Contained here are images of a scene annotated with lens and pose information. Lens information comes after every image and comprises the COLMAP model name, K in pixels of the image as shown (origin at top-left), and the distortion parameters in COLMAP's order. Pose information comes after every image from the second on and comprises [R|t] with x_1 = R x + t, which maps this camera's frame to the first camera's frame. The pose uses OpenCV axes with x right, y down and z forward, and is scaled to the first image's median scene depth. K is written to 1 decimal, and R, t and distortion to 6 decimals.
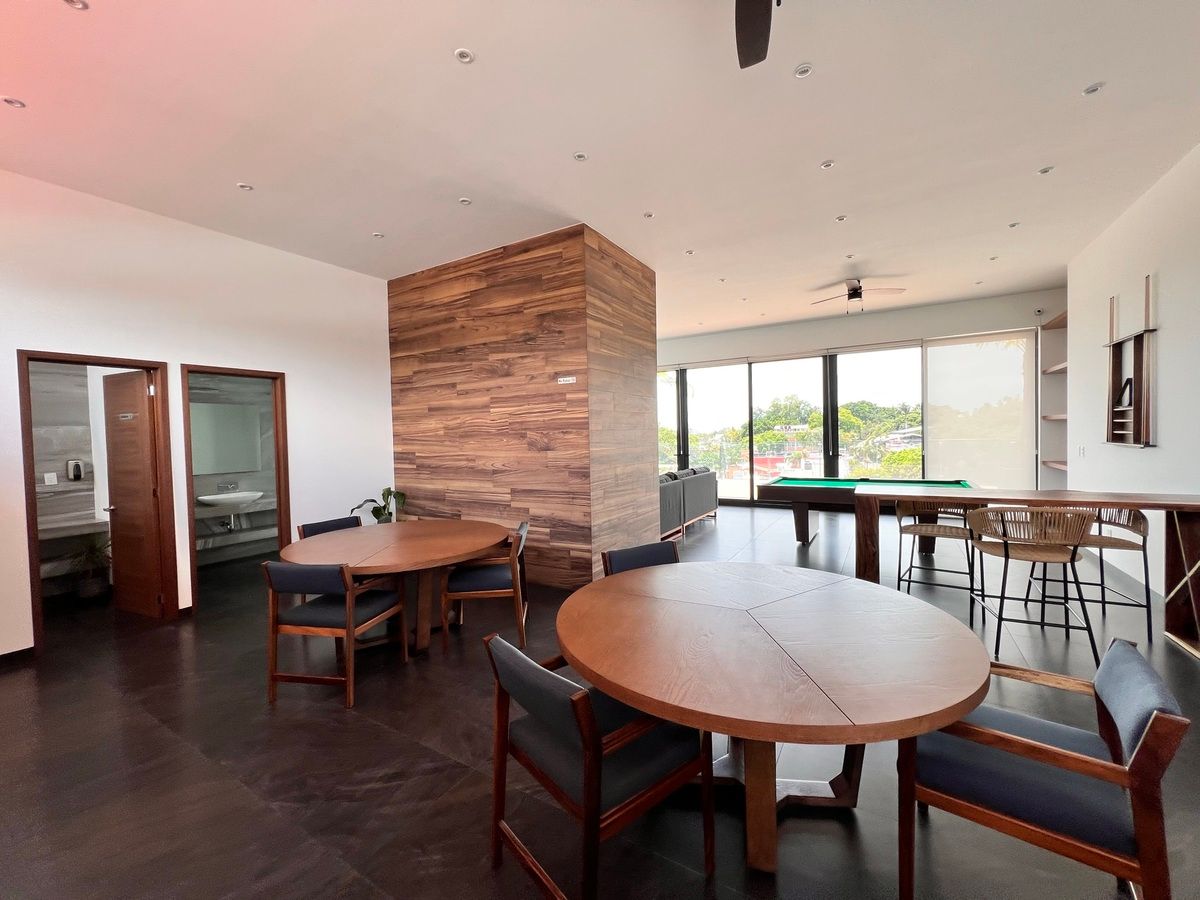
lens RADIAL K [[482.9, 0, 596.4], [0, 482.9, 446.8], [0, 0, 1]] dist [-0.000481, 0.000319]
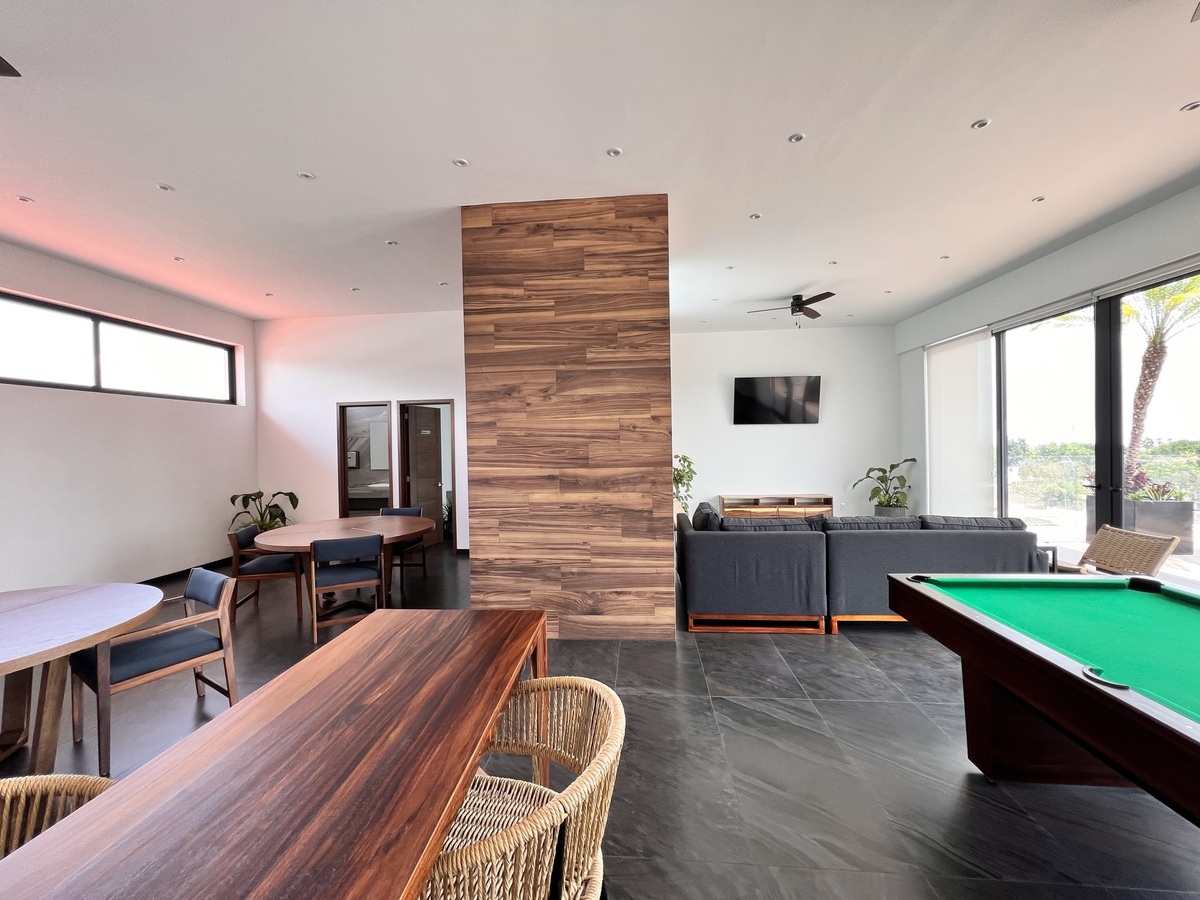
lens RADIAL K [[482.9, 0, 596.4], [0, 482.9, 446.8], [0, 0, 1]] dist [-0.000481, 0.000319]
pose [[0.434295, 0.024372, -0.900441, 0.809311], [-0.014303, 0.999694, 0.020160, -0.050796], [0.900657, 0.004124, 0.434511, 0.789092]]
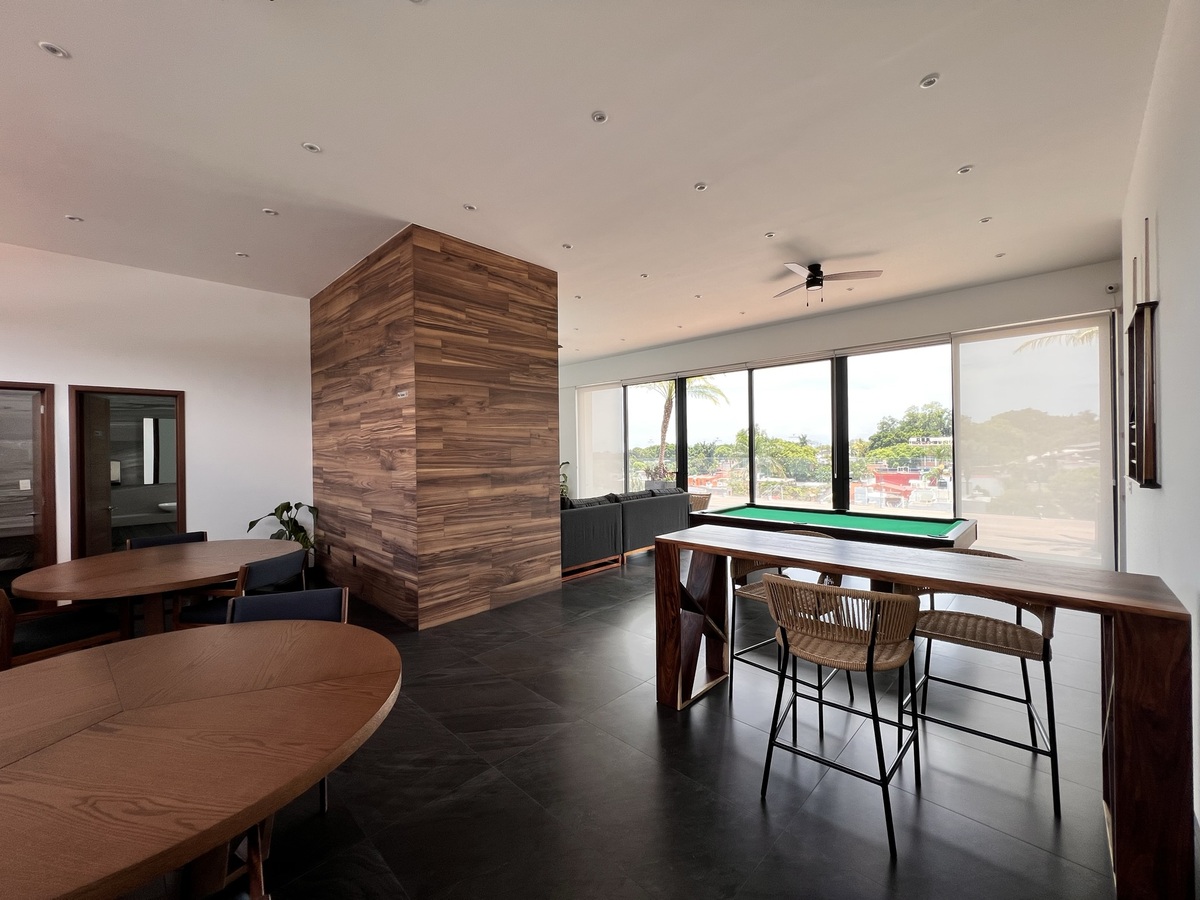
lens RADIAL K [[482.9, 0, 596.4], [0, 482.9, 446.8], [0, 0, 1]] dist [-0.000481, 0.000319]
pose [[0.973180, 0.010783, -0.229793, 0.494454], [-0.015601, 0.999695, -0.019162, -0.025336], [0.229517, 0.022233, 0.973051, 0.184292]]
